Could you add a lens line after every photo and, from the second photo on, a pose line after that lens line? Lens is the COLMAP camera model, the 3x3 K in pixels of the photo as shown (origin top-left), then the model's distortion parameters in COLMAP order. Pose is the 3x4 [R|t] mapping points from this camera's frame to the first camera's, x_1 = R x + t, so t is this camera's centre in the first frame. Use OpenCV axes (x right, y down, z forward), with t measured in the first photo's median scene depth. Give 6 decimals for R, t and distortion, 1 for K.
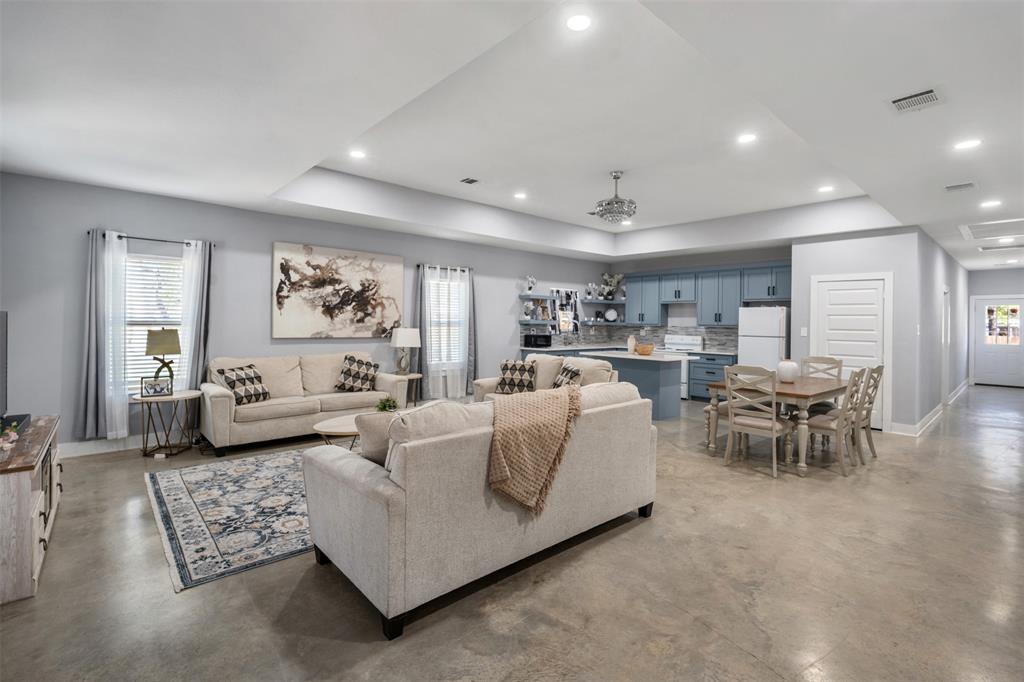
lens RADIAL K [[470.1, 0, 511.5], [0, 470.1, 321.1], [0, 0, 1]] dist [-0.001509, -0.000198]
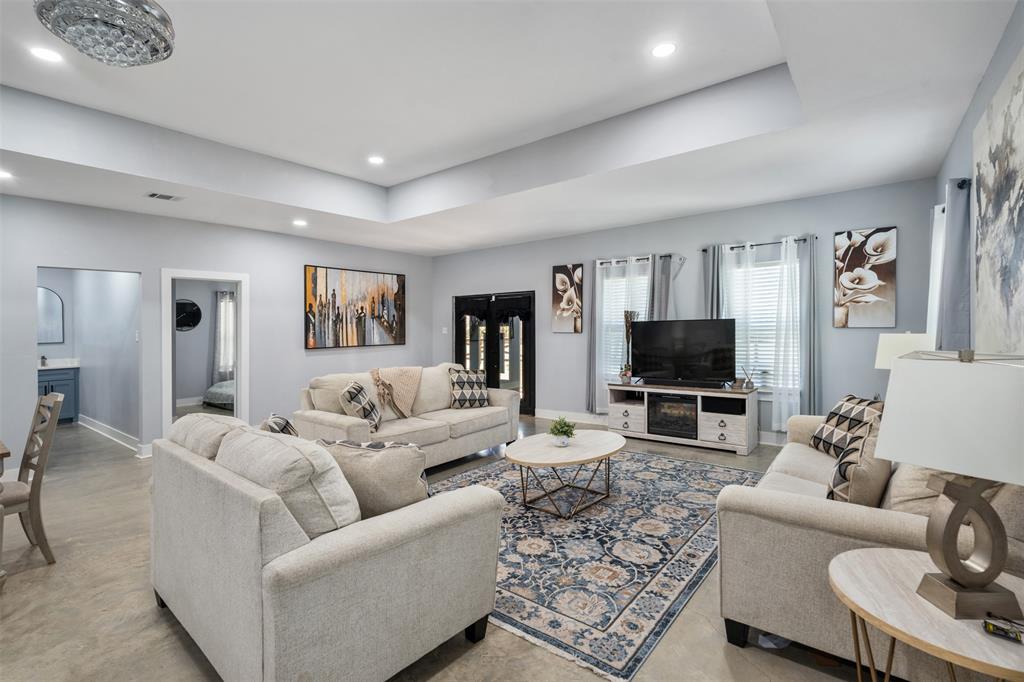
lens RADIAL K [[472.3, 0, 510.6], [0, 472.3, 329.3], [0, 0, 1]] dist [-0.003901, -0.000365]
pose [[-0.985224, 0.008079, -0.171082, -0.024999], [0.007920, 0.999967, 0.001610, 0.002996], [0.171089, 0.000232, -0.985256, 1.115326]]
